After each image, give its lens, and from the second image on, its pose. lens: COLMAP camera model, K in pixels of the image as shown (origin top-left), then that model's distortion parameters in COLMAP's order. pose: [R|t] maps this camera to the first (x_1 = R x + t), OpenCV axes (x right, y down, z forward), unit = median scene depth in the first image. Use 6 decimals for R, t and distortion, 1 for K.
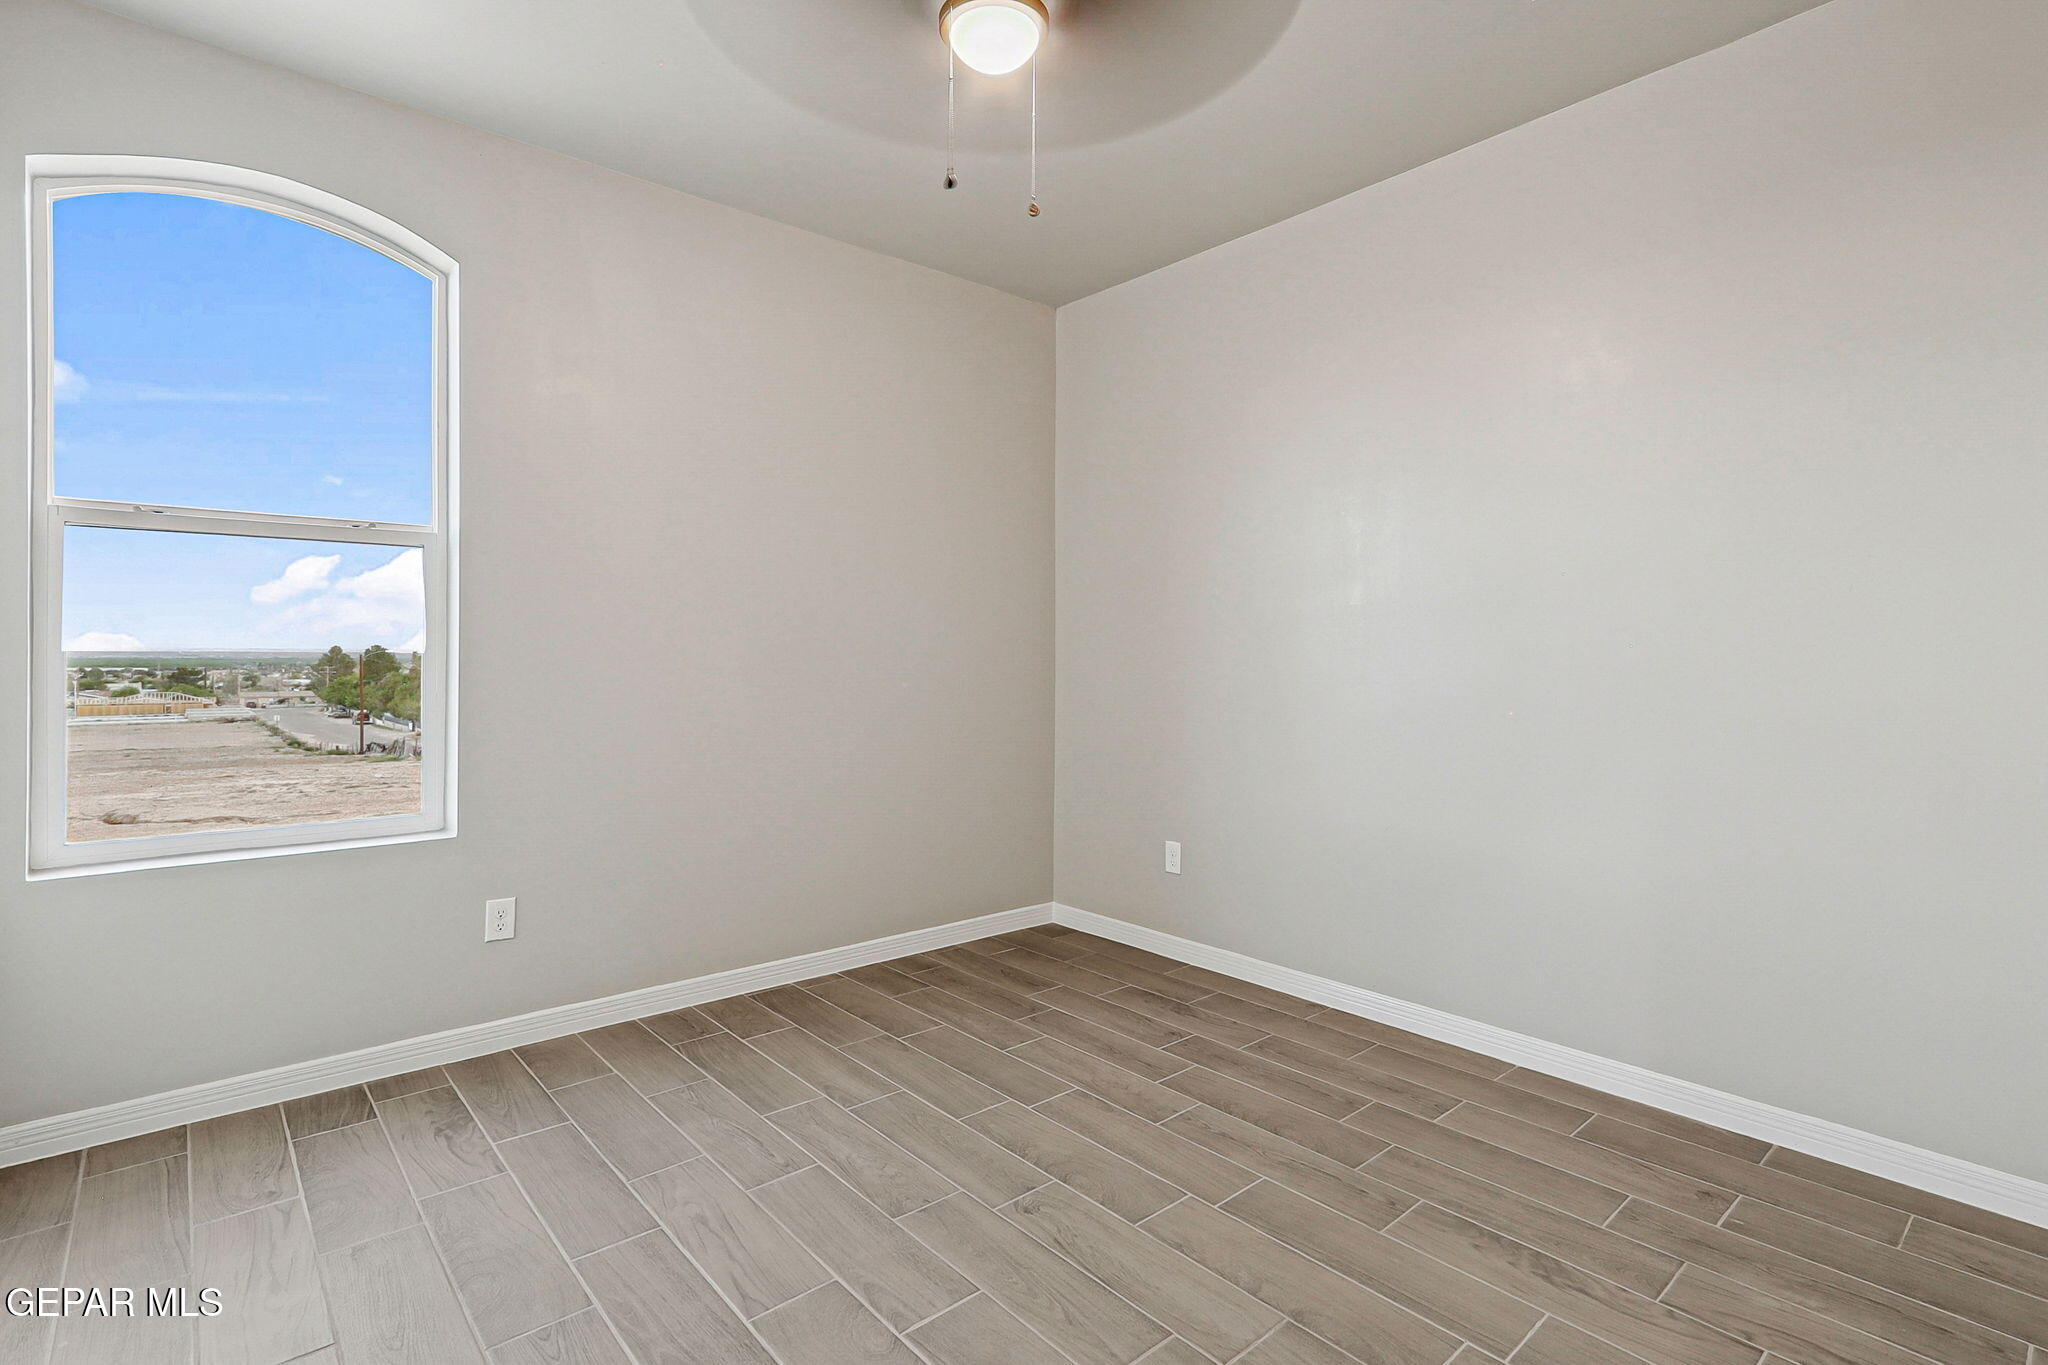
lens RADIAL K [[956.5, 0, 1030.9], [0, 956.5, 675.3], [0, 0, 1]] dist [-0.005548, 0.004009]
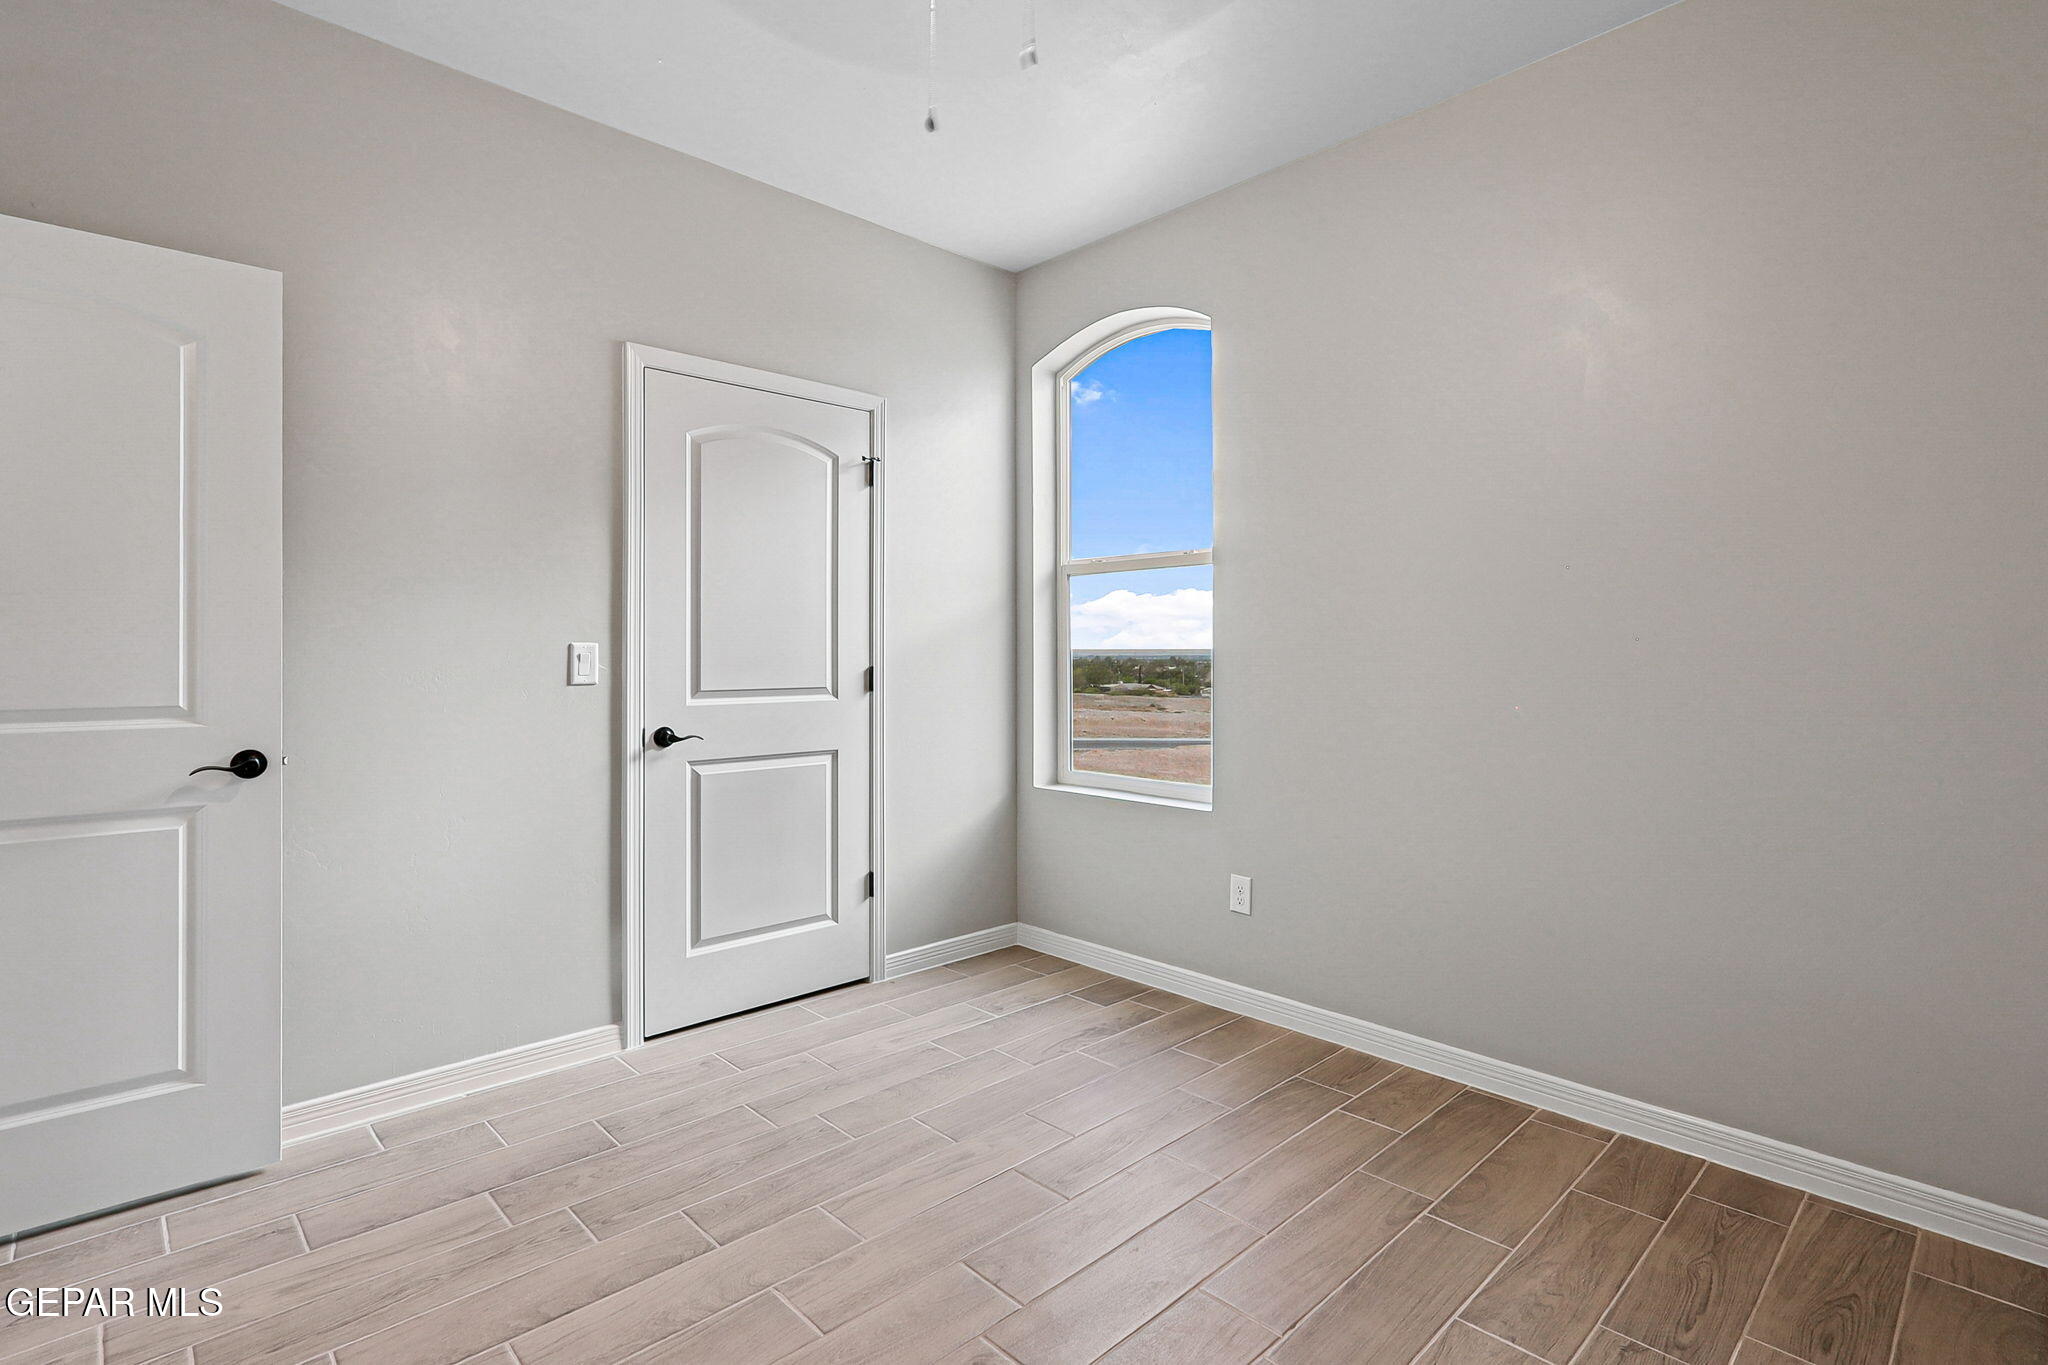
lens RADIAL K [[956.5, 0, 1032.9], [0, 956.5, 649.7], [0, 0, 1]] dist [-0.005548, 0.004009]
pose [[0.076021, -0.008817, -0.997067, 0.530401], [-0.019242, 0.999762, -0.010308, -0.013774], [0.996921, 0.019970, 0.075833, 0.656941]]
